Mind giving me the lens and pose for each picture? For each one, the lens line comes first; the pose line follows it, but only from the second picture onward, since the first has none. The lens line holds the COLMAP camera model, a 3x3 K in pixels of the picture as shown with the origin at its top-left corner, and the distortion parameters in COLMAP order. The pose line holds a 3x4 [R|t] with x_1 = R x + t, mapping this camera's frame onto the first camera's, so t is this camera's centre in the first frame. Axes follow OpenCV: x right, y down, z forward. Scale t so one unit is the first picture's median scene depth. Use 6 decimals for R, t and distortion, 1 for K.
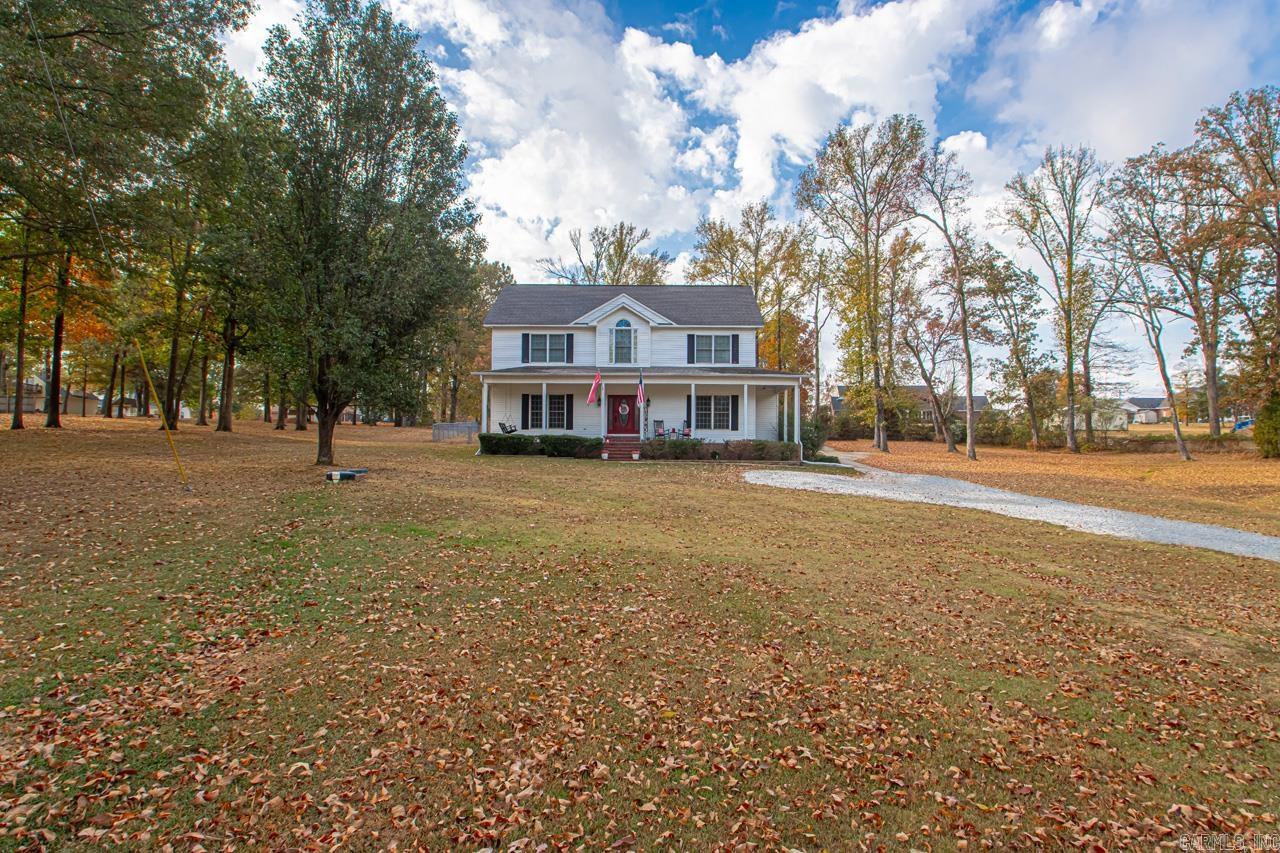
lens RADIAL K [[772.8, 0, 640.1], [0, 772.8, 426.7], [0, 0, 1]] dist [-0.000442, -0.000026]
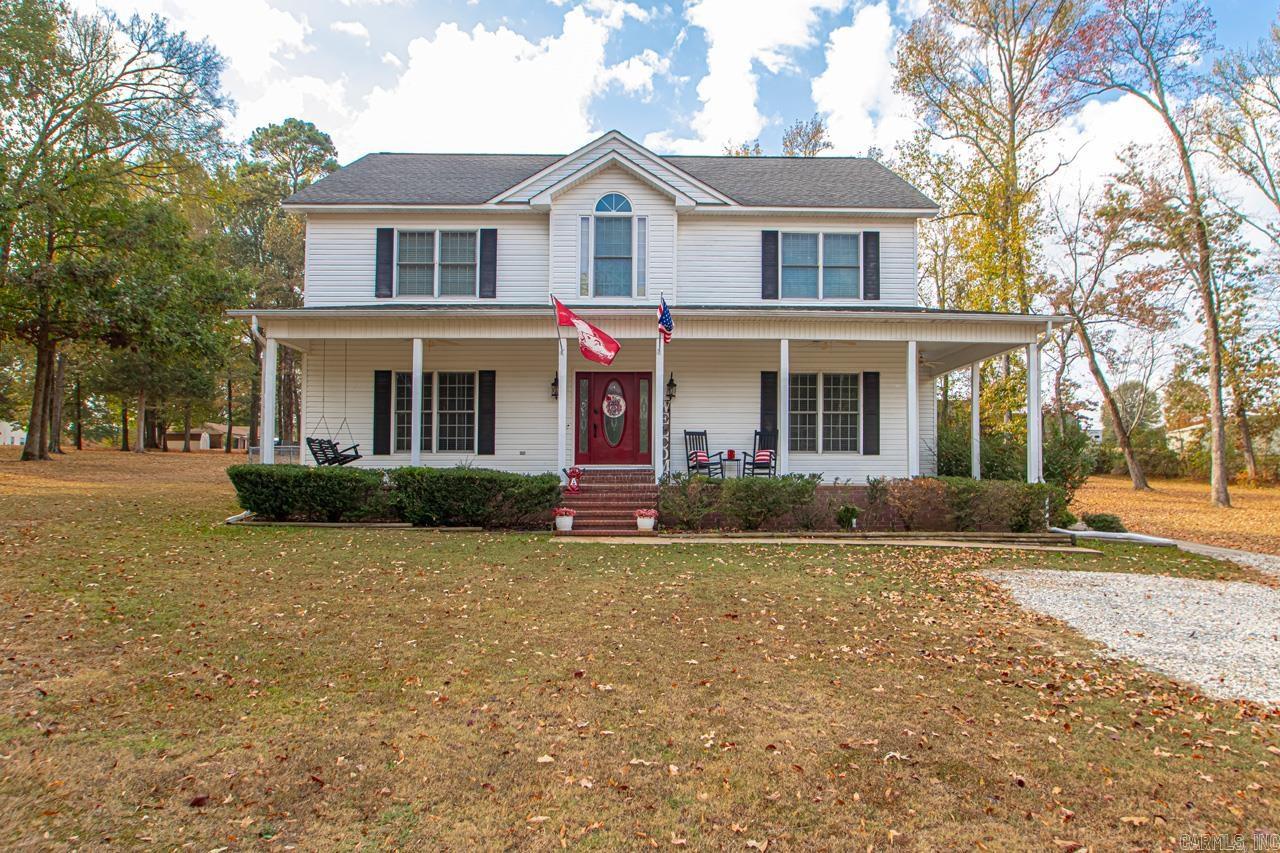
lens RADIAL K [[827.7, 0, 658.2], [0, 827.7, 345.9], [0, 0, 1]] dist [0.001384, 0.000449]
pose [[0.999396, -0.000578, 0.034745, -0.012760], [0.005142, 0.991312, -0.131433, 0.004878], [-0.034367, 0.131533, 0.990716, 0.548299]]
